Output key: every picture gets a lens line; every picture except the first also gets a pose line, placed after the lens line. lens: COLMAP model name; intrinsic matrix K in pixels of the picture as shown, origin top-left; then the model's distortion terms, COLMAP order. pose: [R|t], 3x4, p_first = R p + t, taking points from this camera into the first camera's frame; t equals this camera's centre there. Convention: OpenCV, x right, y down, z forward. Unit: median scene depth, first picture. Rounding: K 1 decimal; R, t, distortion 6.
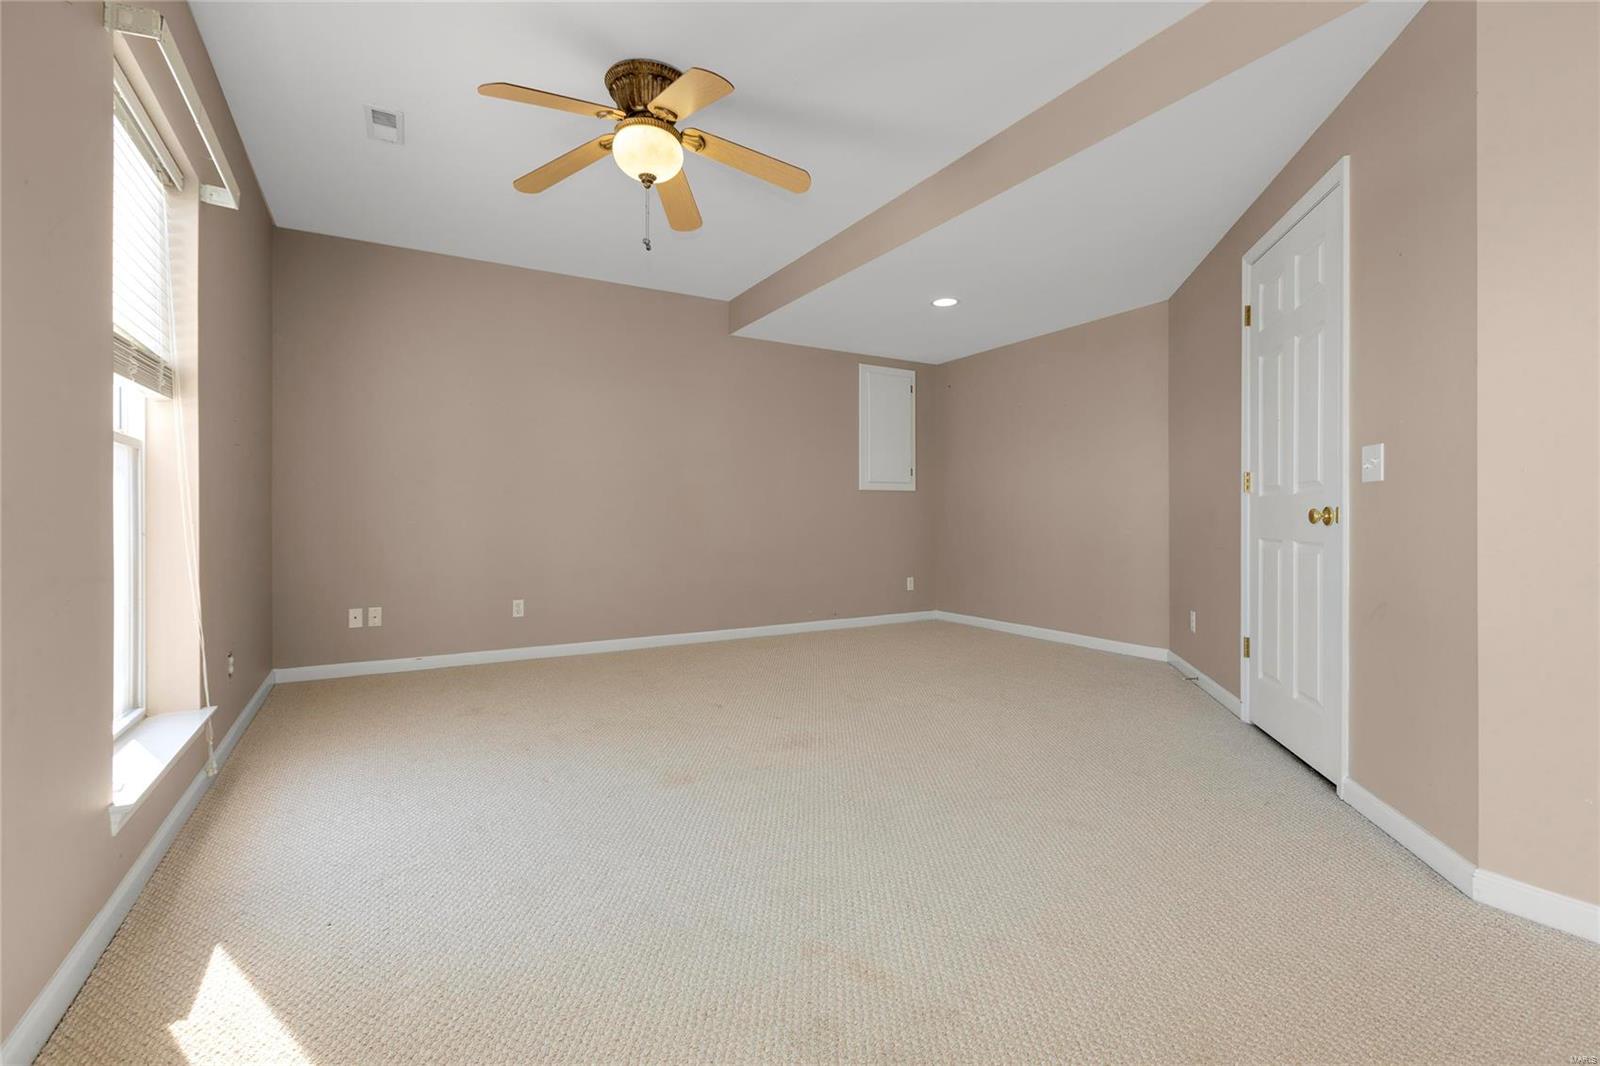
lens RADIAL K [[705.9, 0, 798.5], [0, 705.9, 551.7], [0, 0, 1]] dist [-0.000580, -0.000094]
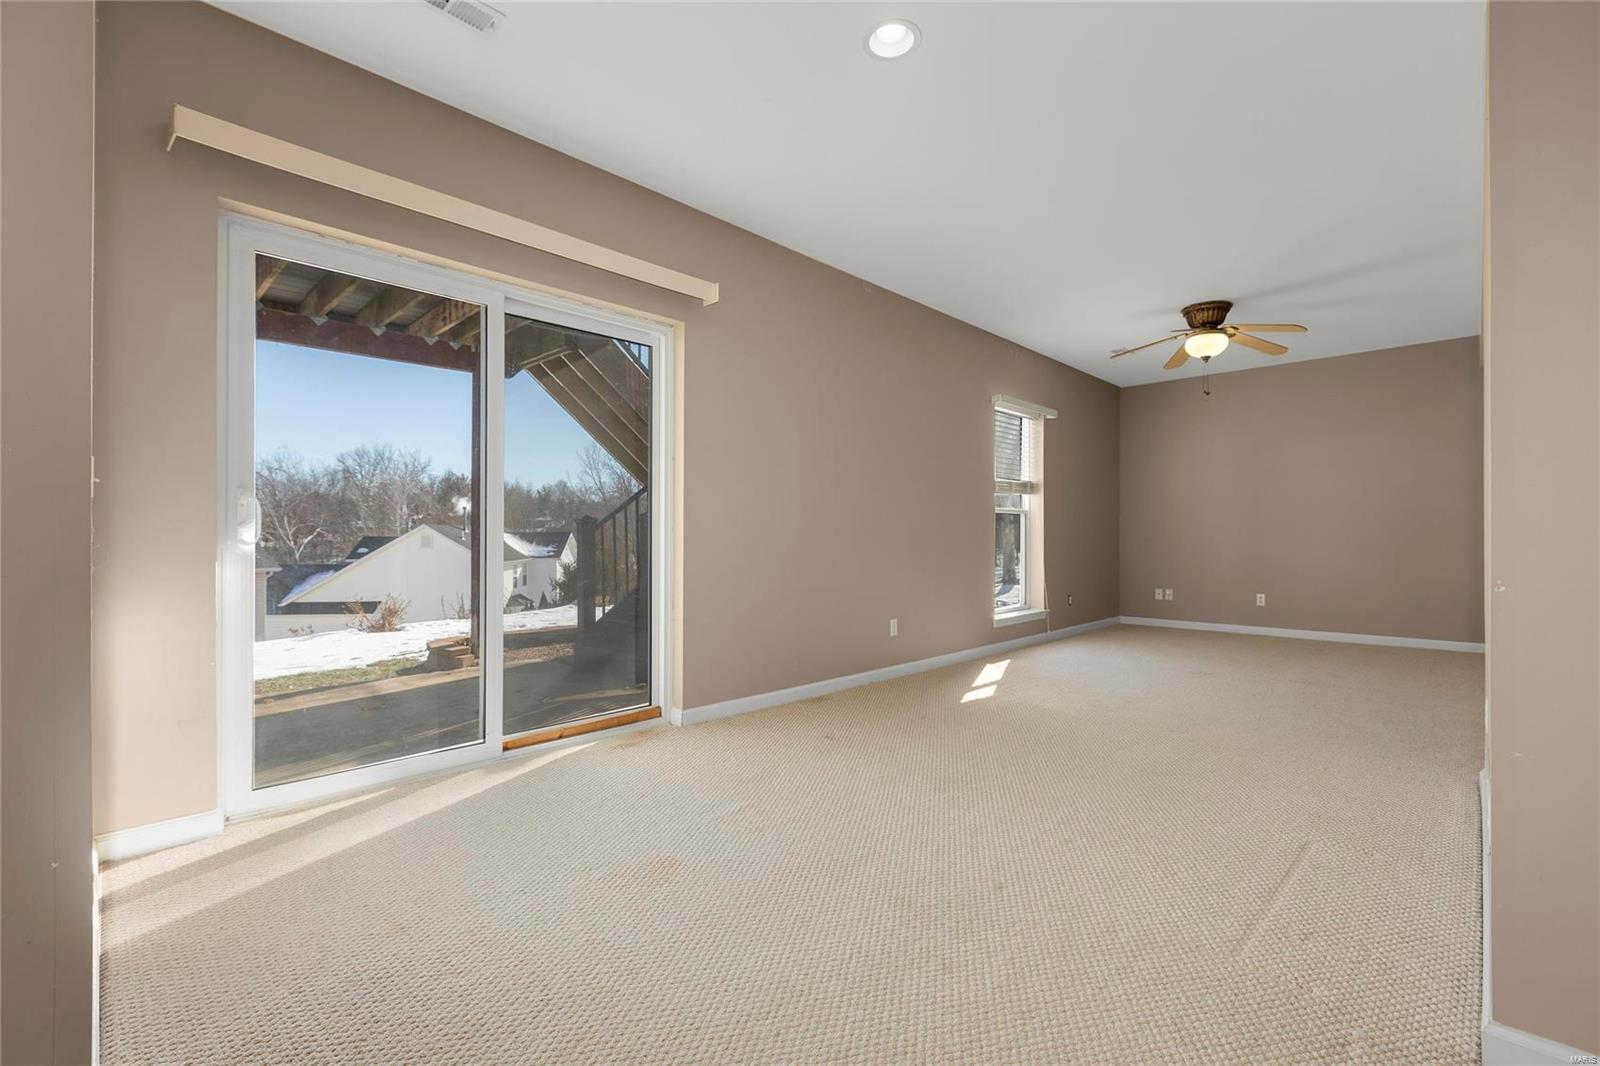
lens RADIAL K [[701.6, 0, 800.0], [0, 701.6, 533.0], [0, 0, 1]] dist [0.000461, -0.000116]
pose [[0.291602, 0.002685, -0.956536, 1.256161], [-0.043300, 0.999008, -0.010396, -0.001865], [0.955559, 0.044450, 0.291428, -0.591074]]
